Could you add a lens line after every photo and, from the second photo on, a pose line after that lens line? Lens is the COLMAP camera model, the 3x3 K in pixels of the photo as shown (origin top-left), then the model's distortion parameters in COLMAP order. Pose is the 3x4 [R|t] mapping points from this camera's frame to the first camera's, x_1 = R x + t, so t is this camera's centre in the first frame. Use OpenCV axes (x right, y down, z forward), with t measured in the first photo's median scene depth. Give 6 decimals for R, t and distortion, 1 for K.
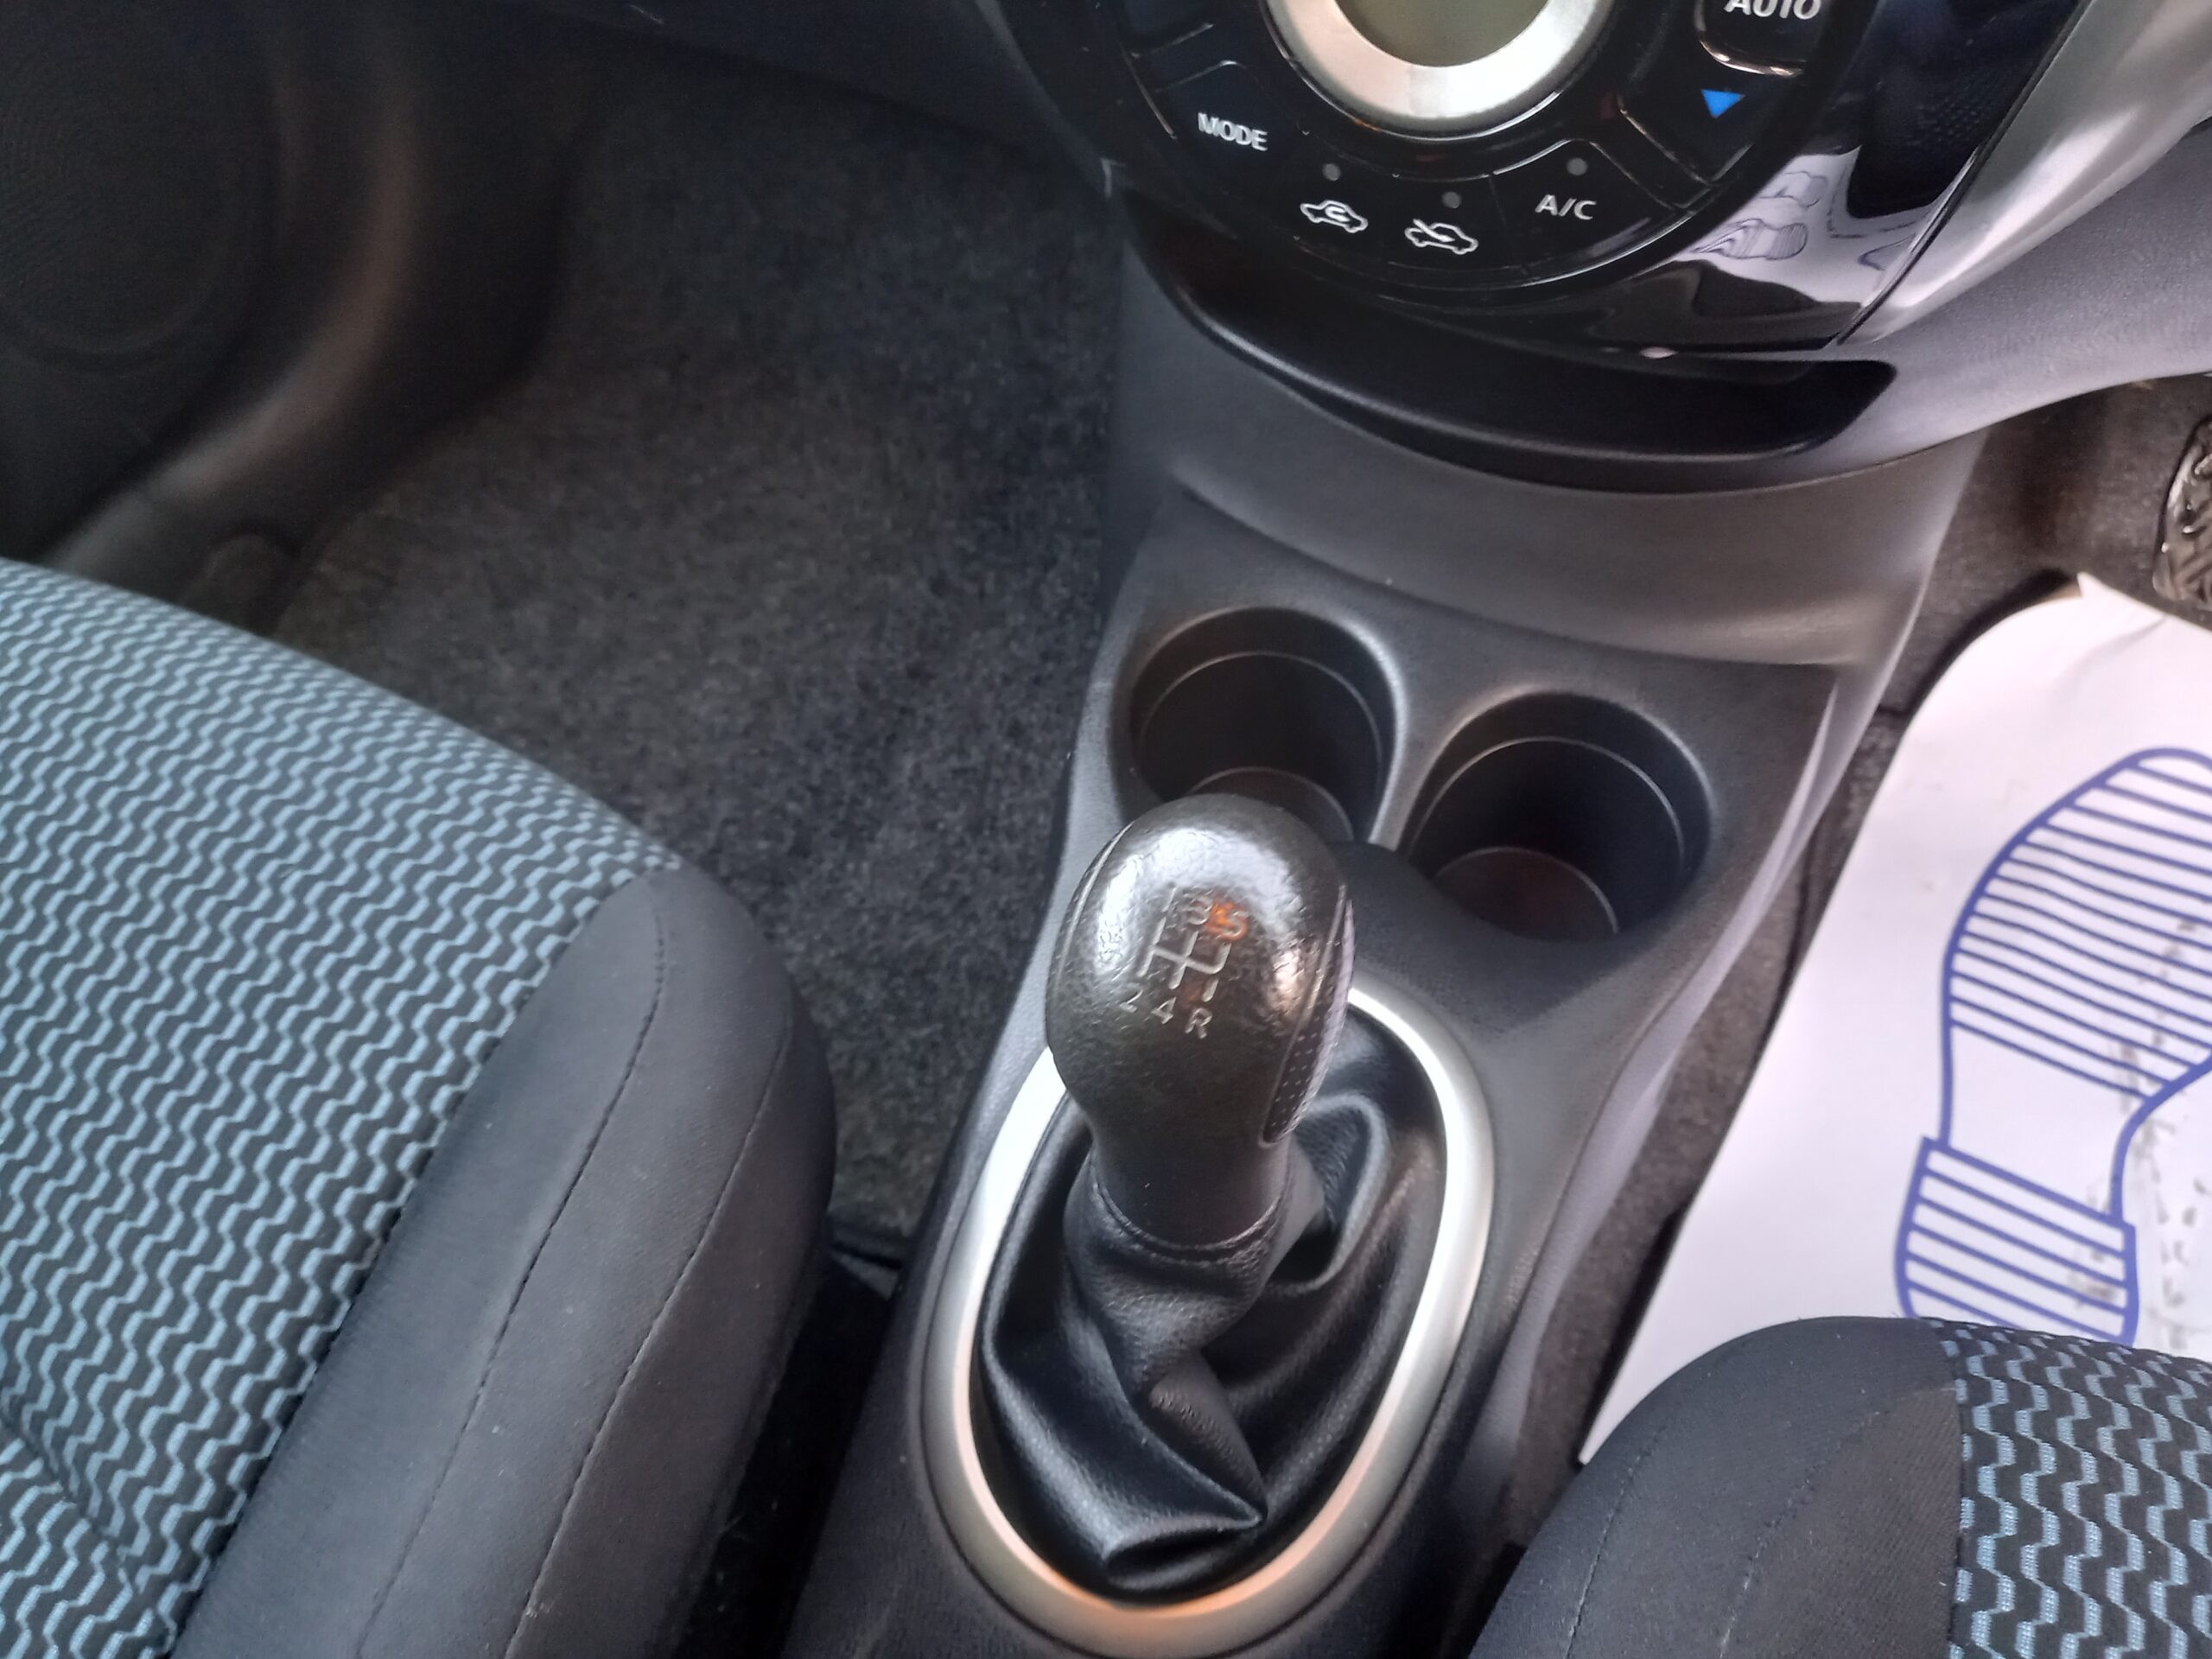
lens RADIAL K [[1624.8, 0, 1126.9], [0, 1624.8, 820.9], [0, 0, 1]] dist [0.056915, -0.046802]
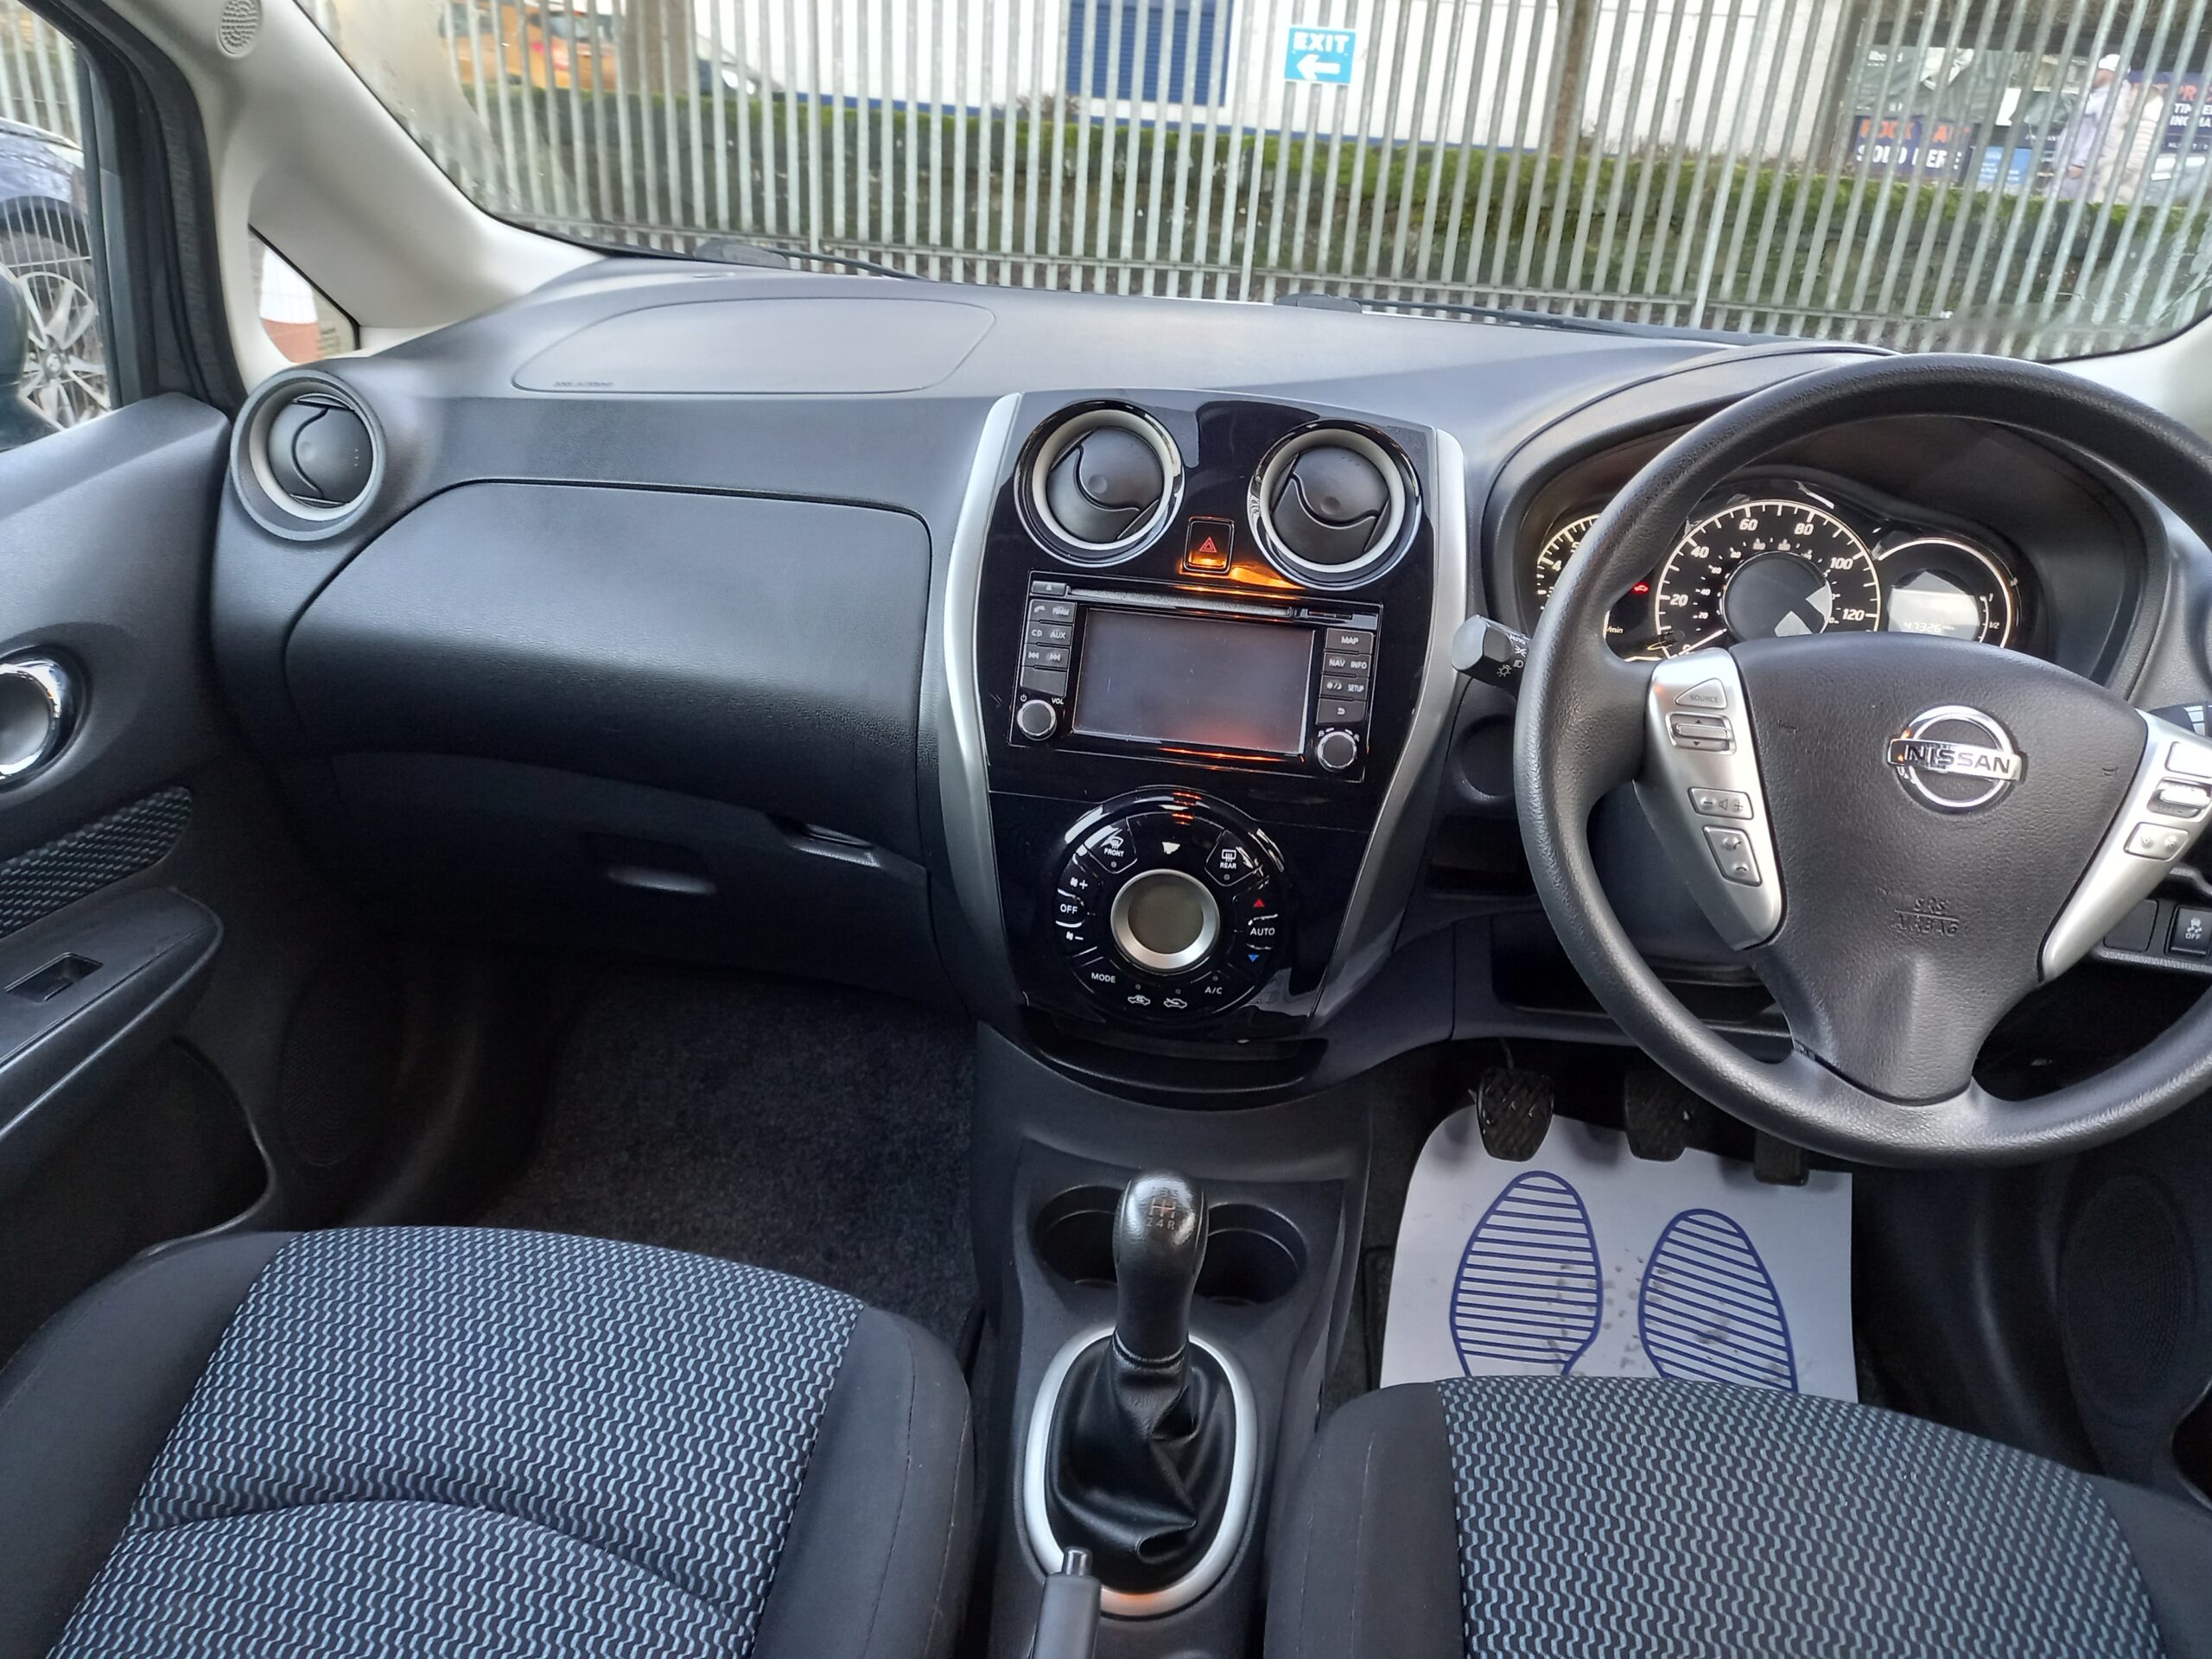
lens RADIAL K [[1624.8, 0, 1099.2], [0, 1624.8, 850.1], [0, 0, 1]] dist [0.056915, -0.046802]
pose [[0.959787, -0.060225, 0.274192, -0.276418], [0.179636, 0.882330, -0.435001, 0.248826], [-0.215730, 0.466763, 0.857667, -0.619126]]
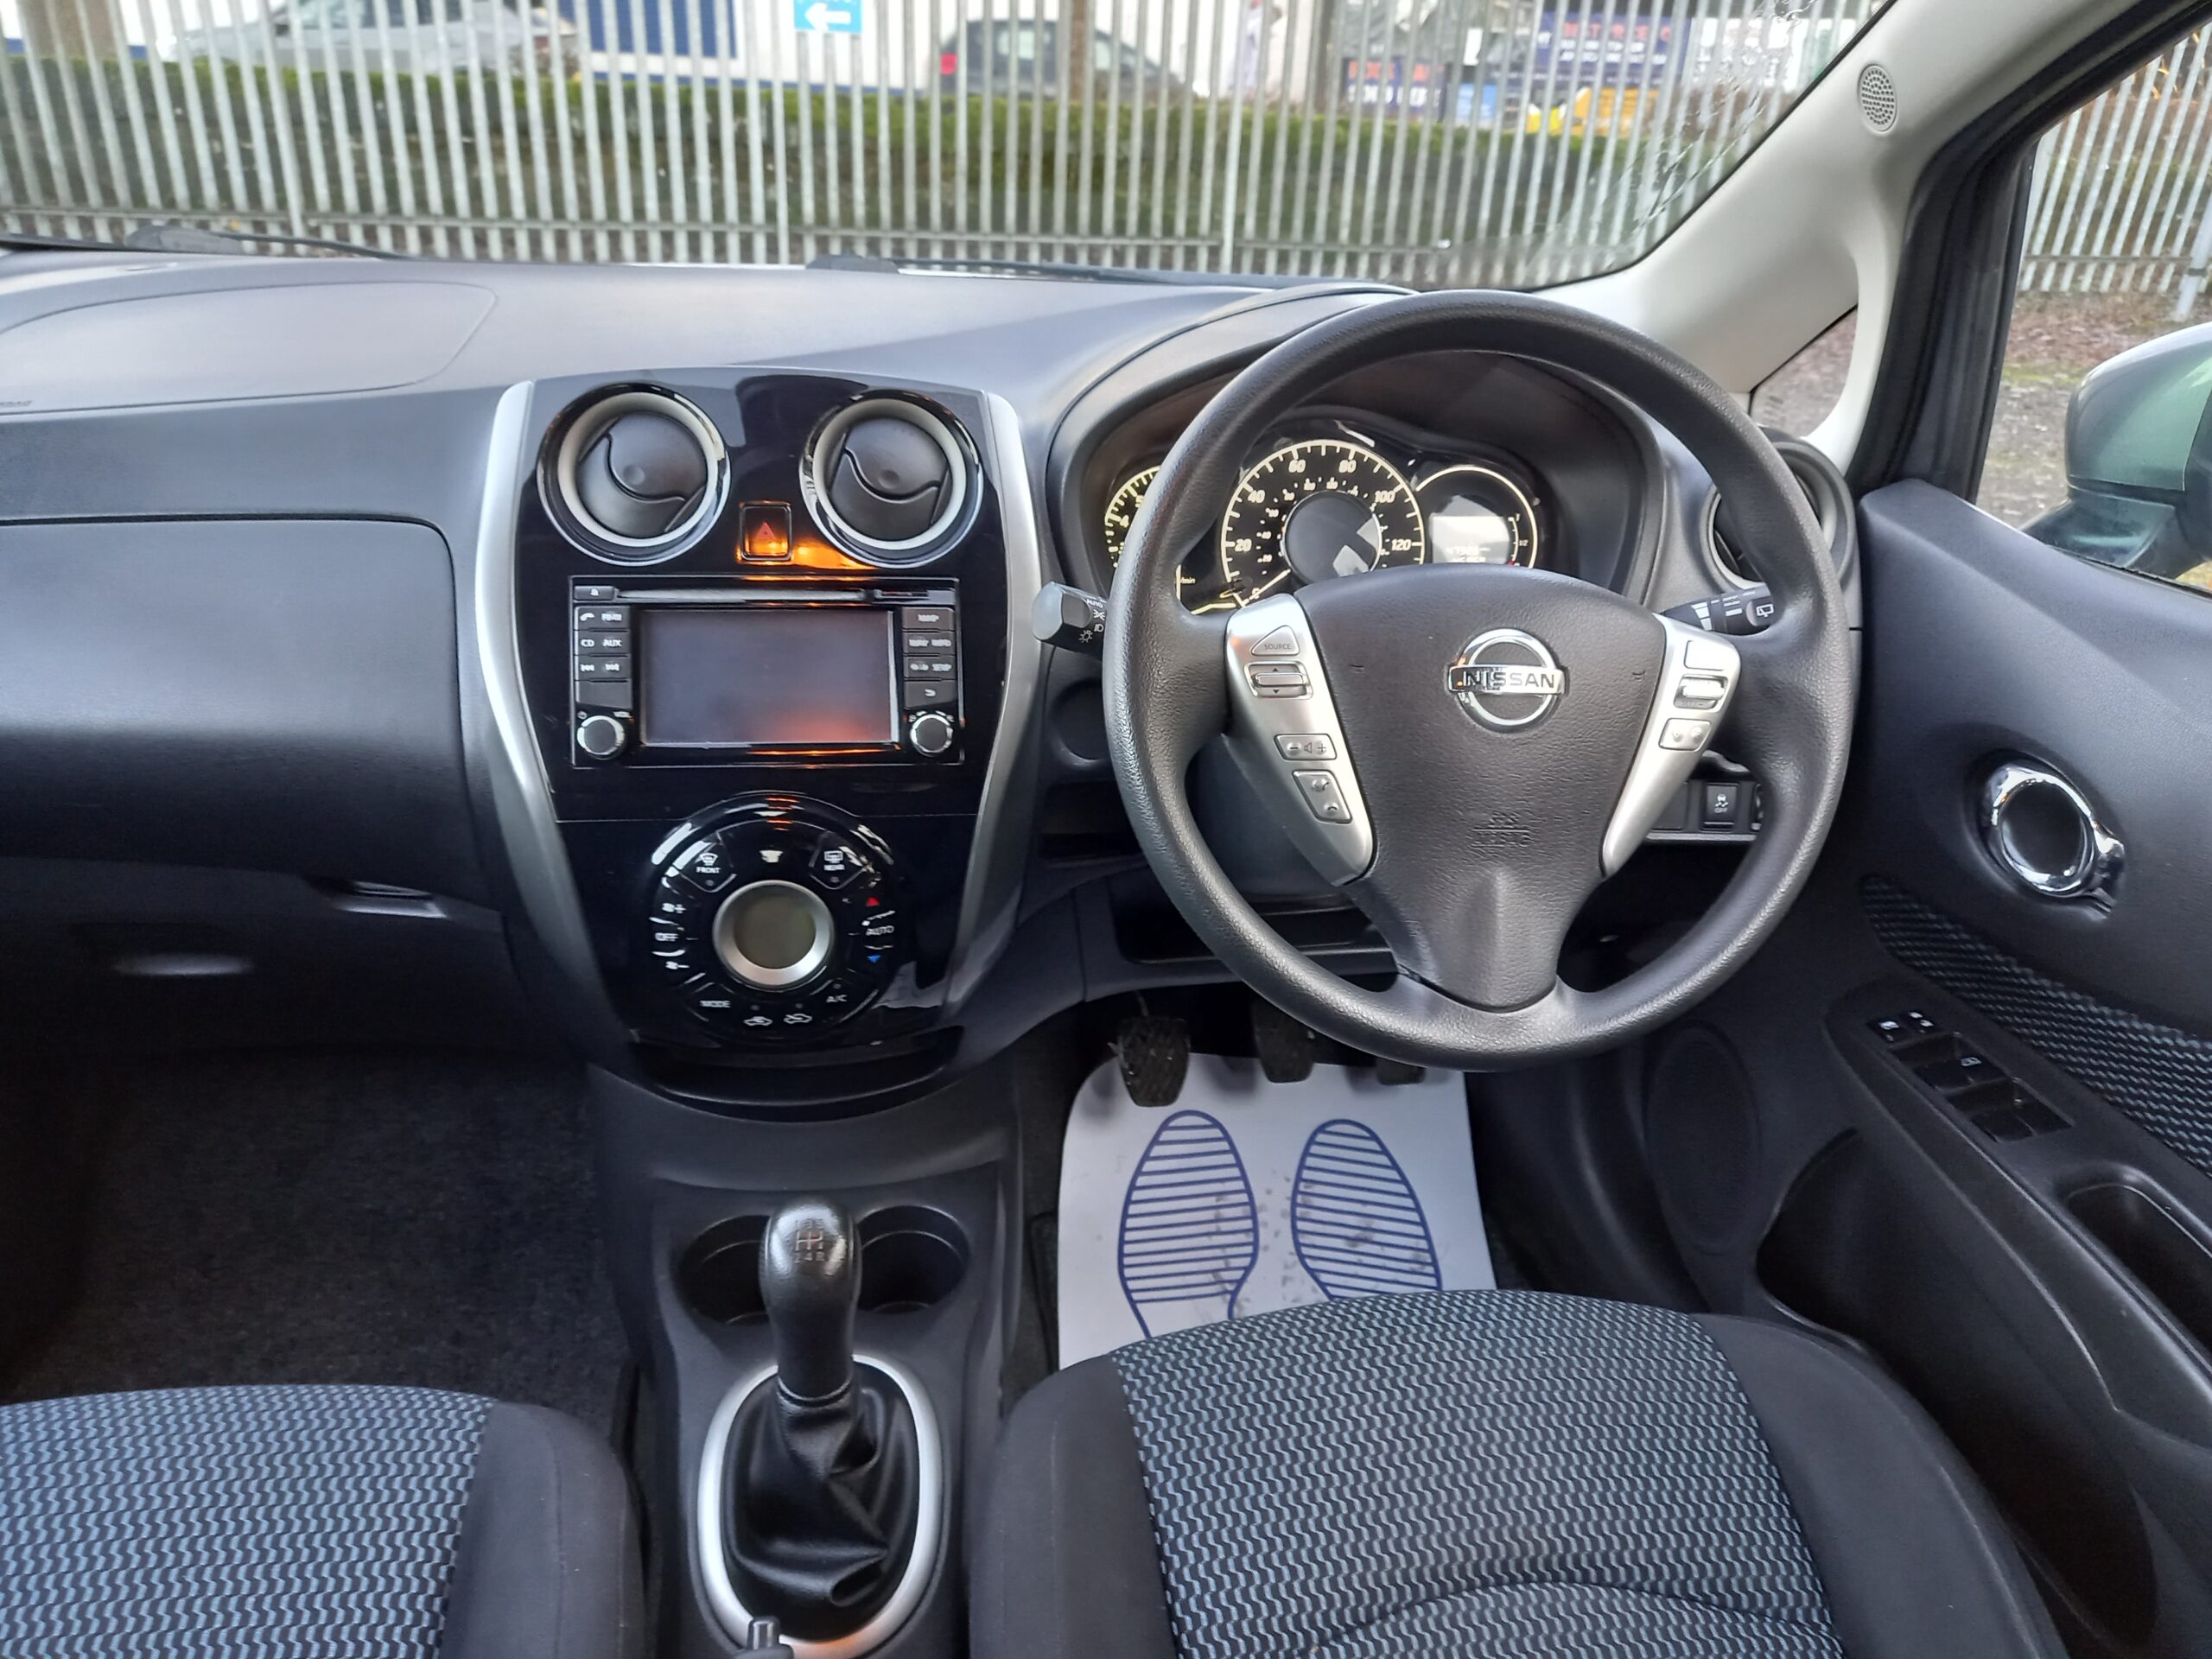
lens RADIAL K [[1624.8, 0, 1108.3], [0, 1624.8, 849.6], [0, 0, 1]] dist [0.056915, -0.046802]
pose [[0.853398, -0.190231, 0.485308, -0.247162], [0.387655, 0.854034, -0.346914, 0.217746], [-0.348476, 0.484188, 0.802575, -0.597327]]
